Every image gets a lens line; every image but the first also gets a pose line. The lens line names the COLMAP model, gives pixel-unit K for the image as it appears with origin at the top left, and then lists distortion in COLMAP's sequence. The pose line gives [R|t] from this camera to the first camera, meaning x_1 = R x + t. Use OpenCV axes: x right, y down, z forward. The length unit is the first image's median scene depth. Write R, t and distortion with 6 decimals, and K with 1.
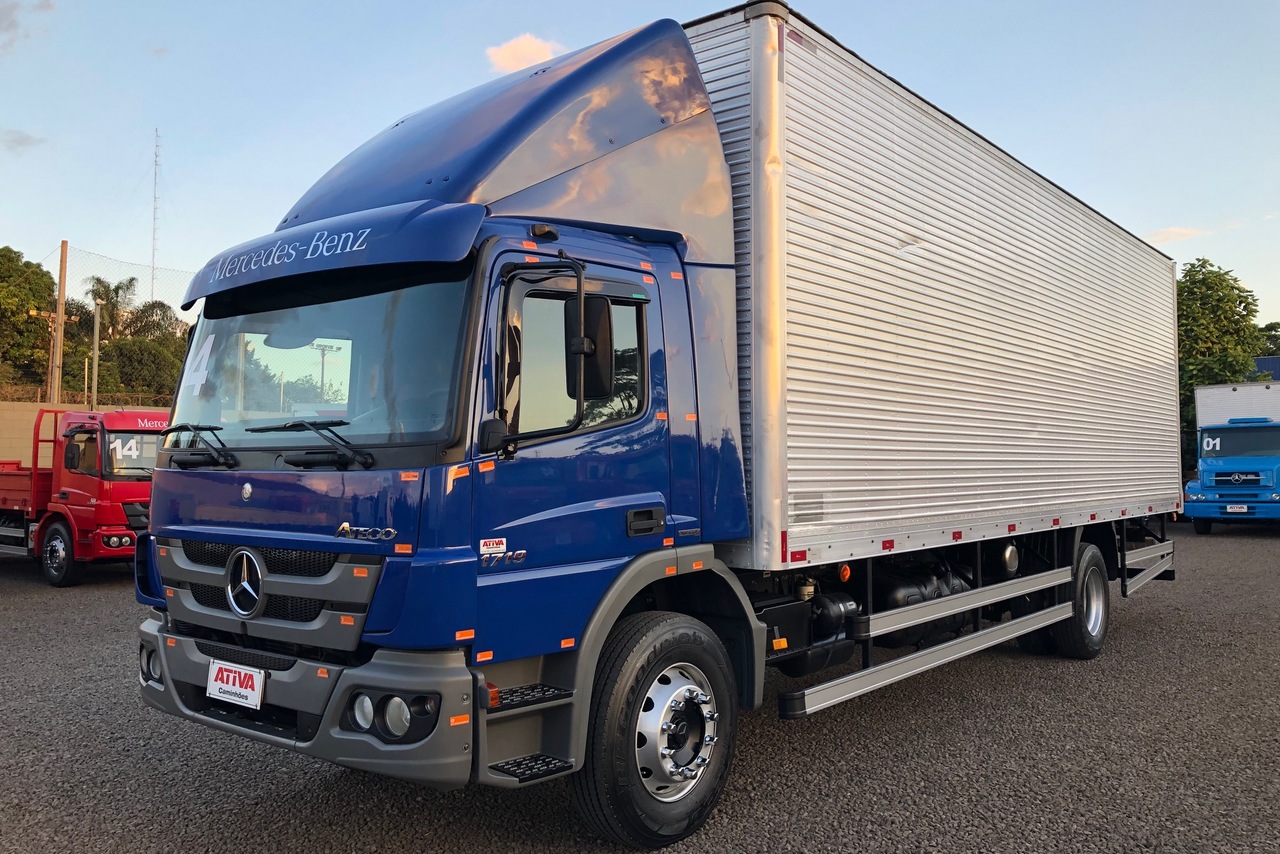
lens RADIAL K [[1042.9, 0, 642.9], [0, 1042.9, 435.3], [0, 0, 1]] dist [0.044642, -0.040031]
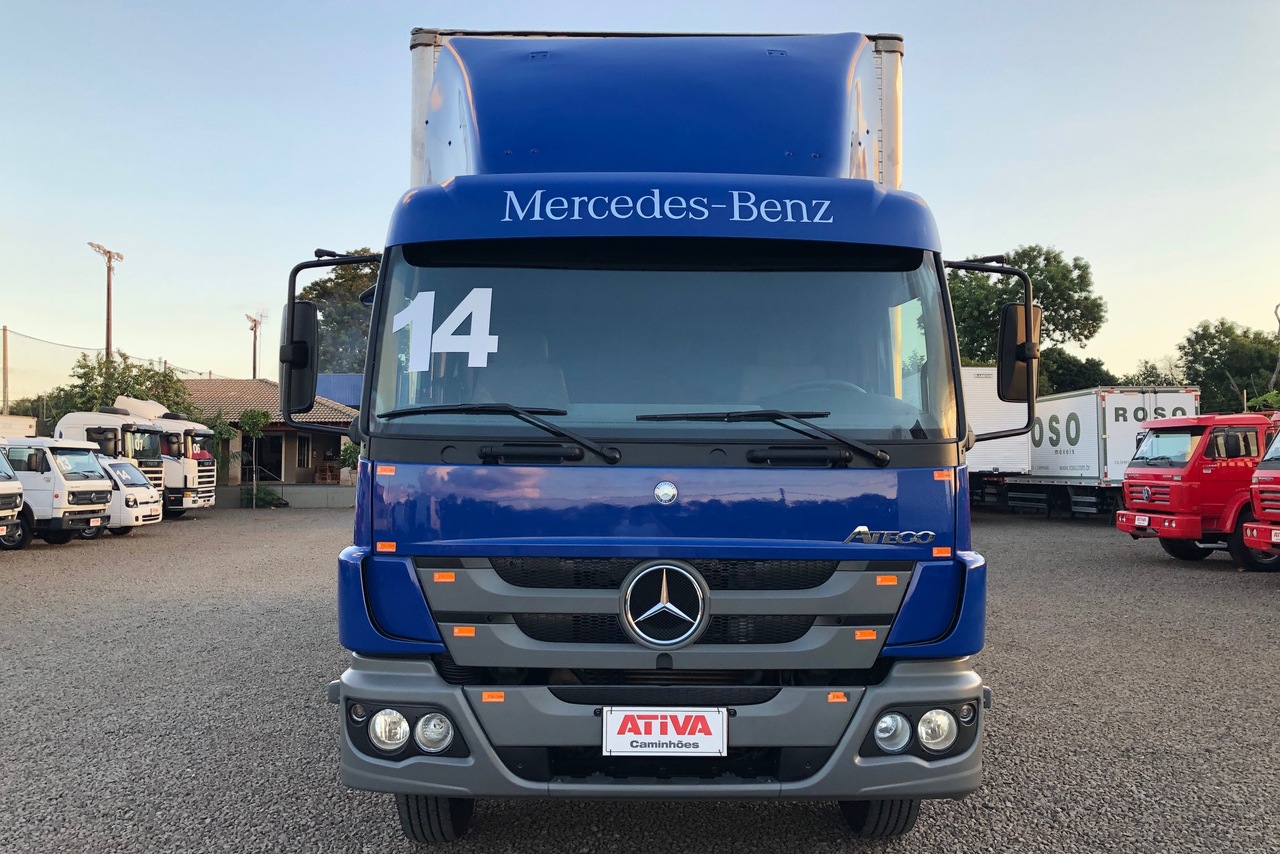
lens RADIAL K [[1042.9, 0, 641.8], [0, 1042.9, 418.2], [0, 0, 1]] dist [0.044642, -0.040031]
pose [[0.772409, 0.036339, 0.634085, -0.944426], [-0.027006, 0.999338, -0.024374, 0.016675], [-0.634551, 0.001703, 0.772879, 0.401032]]
